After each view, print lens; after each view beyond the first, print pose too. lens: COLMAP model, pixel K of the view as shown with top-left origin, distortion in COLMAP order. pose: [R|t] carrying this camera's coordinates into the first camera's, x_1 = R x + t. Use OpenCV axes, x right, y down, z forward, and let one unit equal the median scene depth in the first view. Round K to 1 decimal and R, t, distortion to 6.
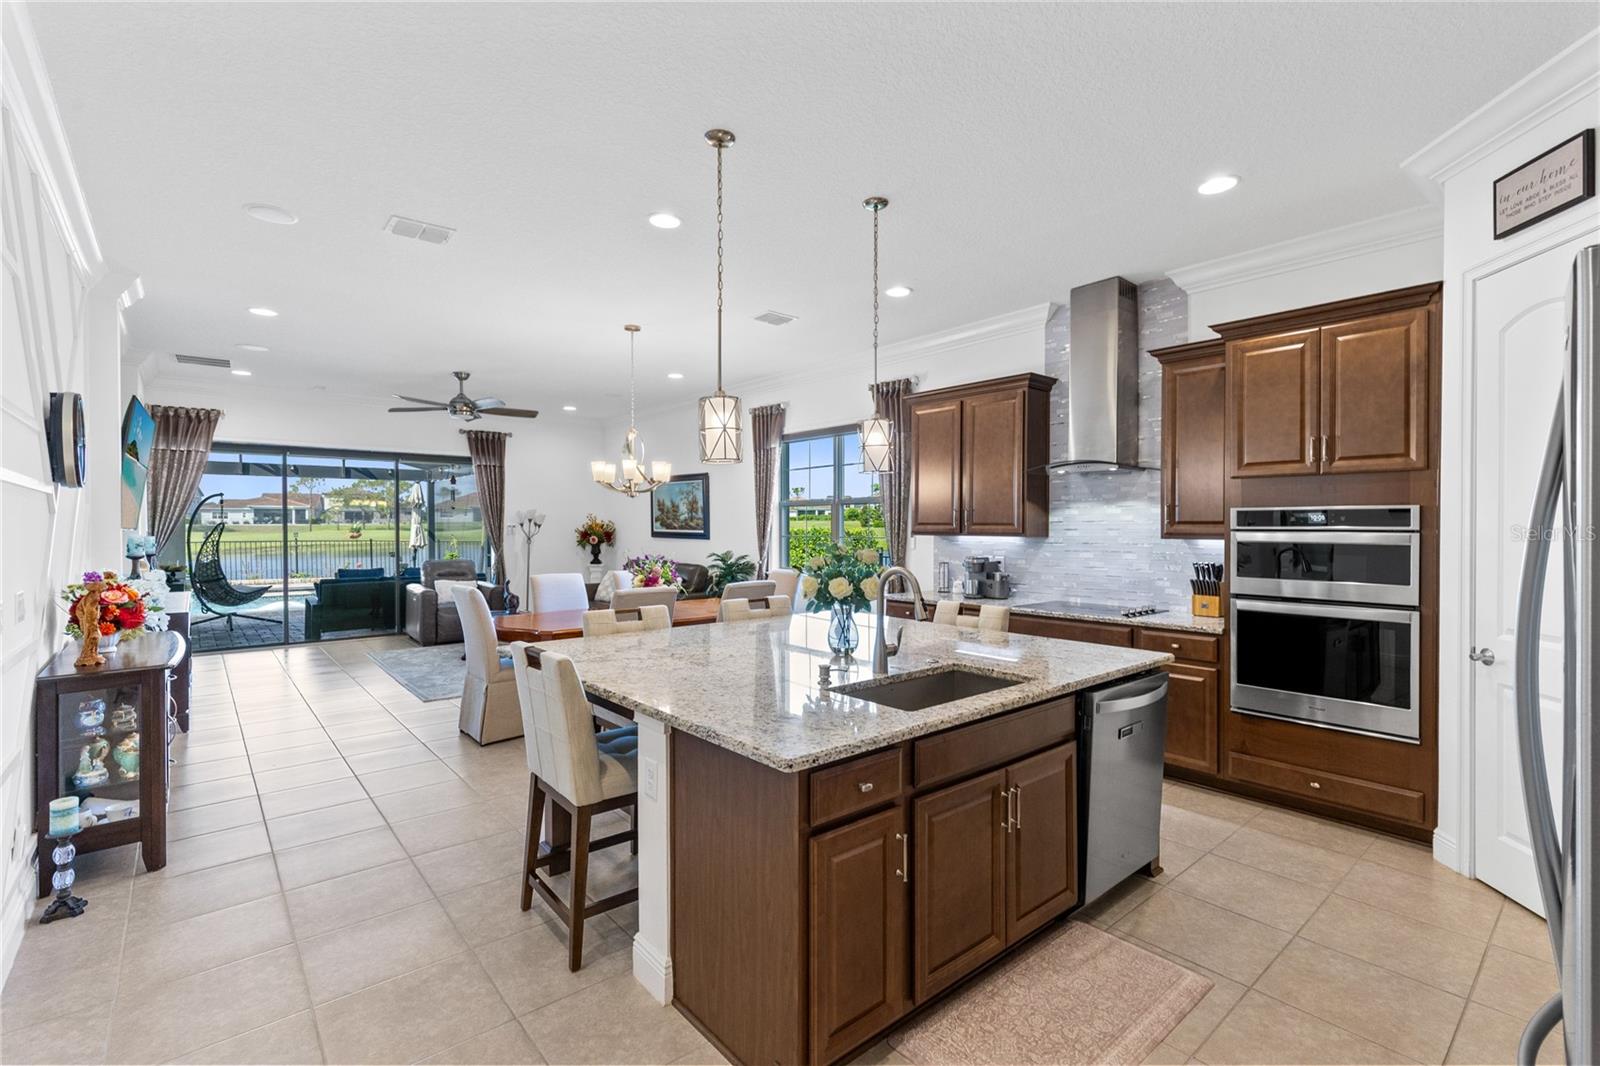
lens RADIAL K [[721.1, 0, 802.6], [0, 721.1, 527.9], [0, 0, 1]] dist [0.011762, -0.001738]
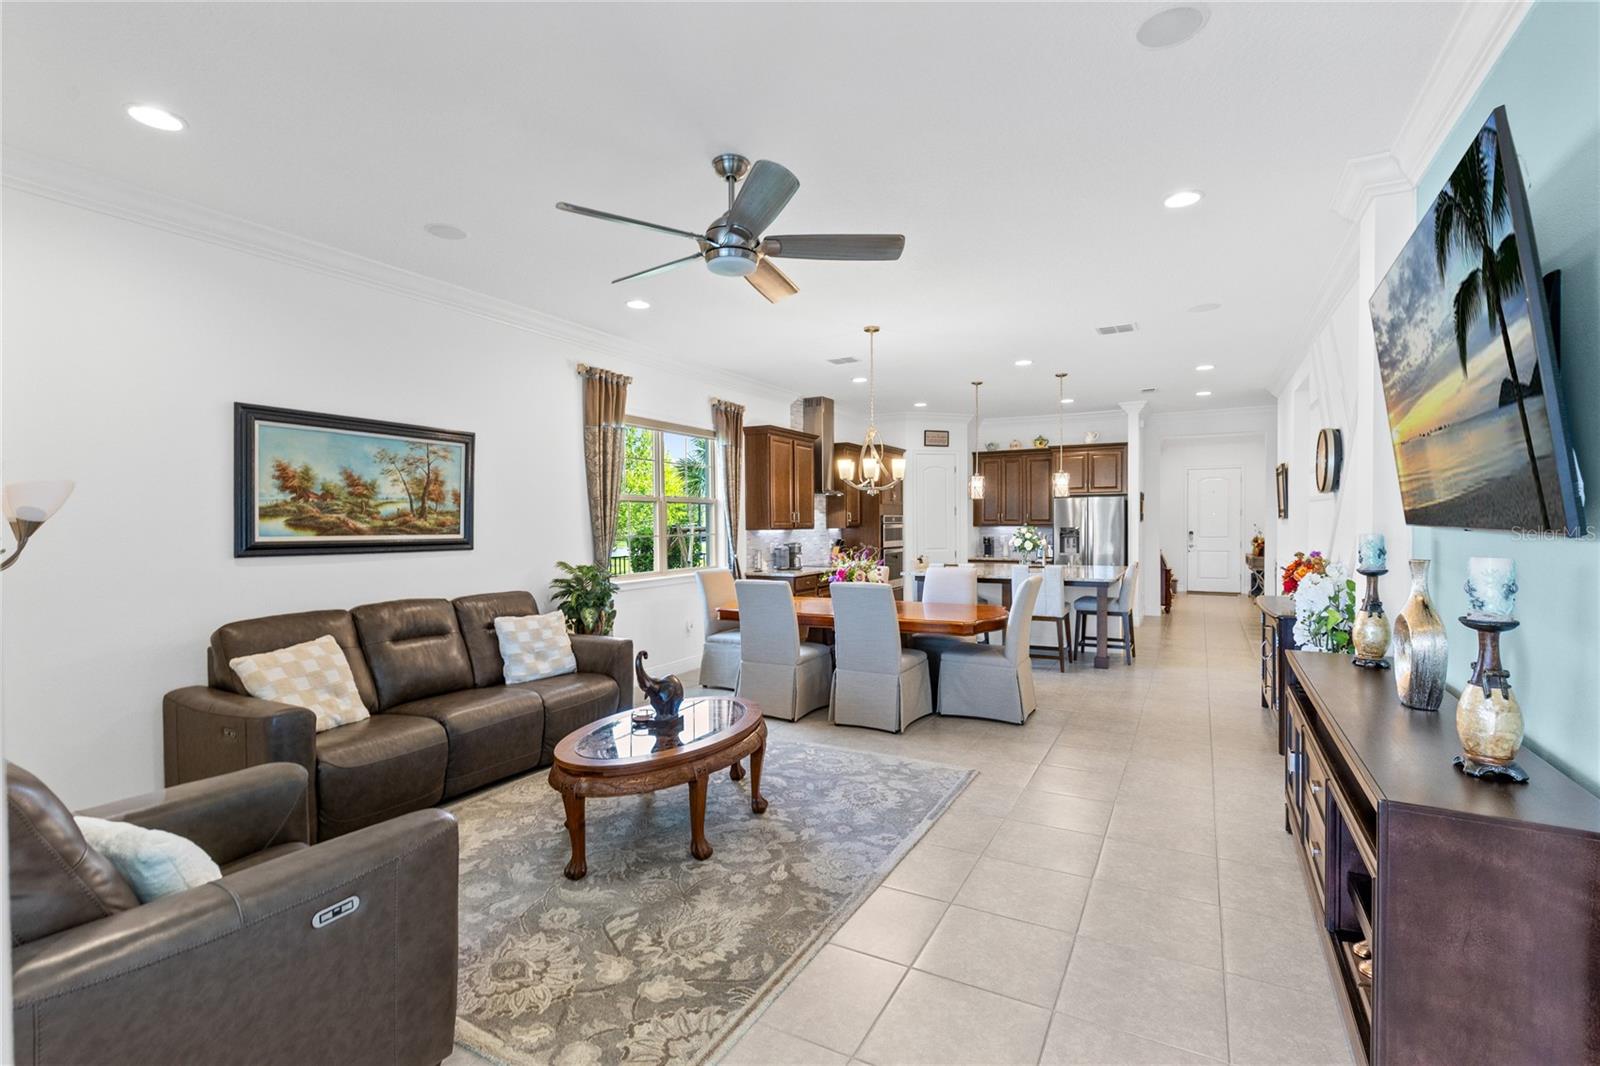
lens RADIAL K [[721.1, 0, 810.1], [0, 721.1, 523.1], [0, 0, 1]] dist [0.011762, -0.001738]
pose [[-0.368431, 0.005854, 0.929637, -0.673605], [0.017137, 0.999853, 0.000495, -0.000741], [-0.929497, 0.016114, -0.368477, 0.851322]]
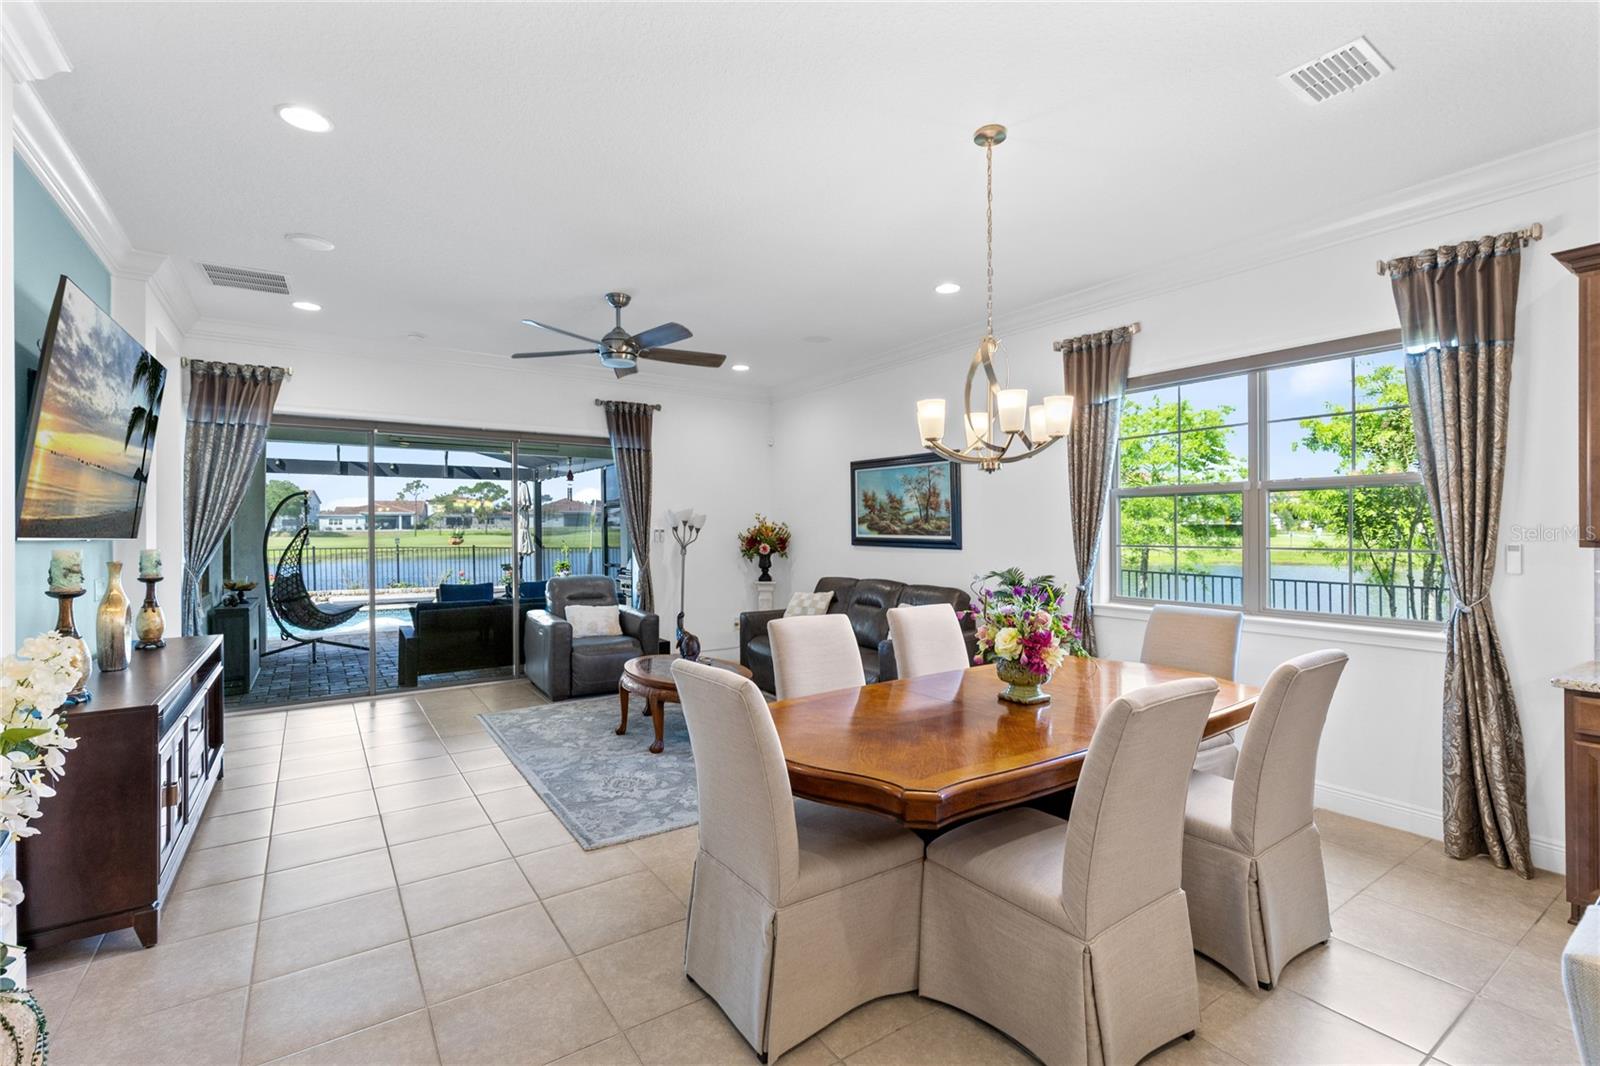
lens RADIAL K [[721.1, 0, 805.2], [0, 721.1, 524.8], [0, 0, 1]] dist [0.011762, -0.001738]
pose [[0.994719, -0.003961, -0.102556, -0.180986], [0.002957, 0.999946, -0.009940, -0.000614], [0.102590, 0.009584, 0.994678, 0.282009]]
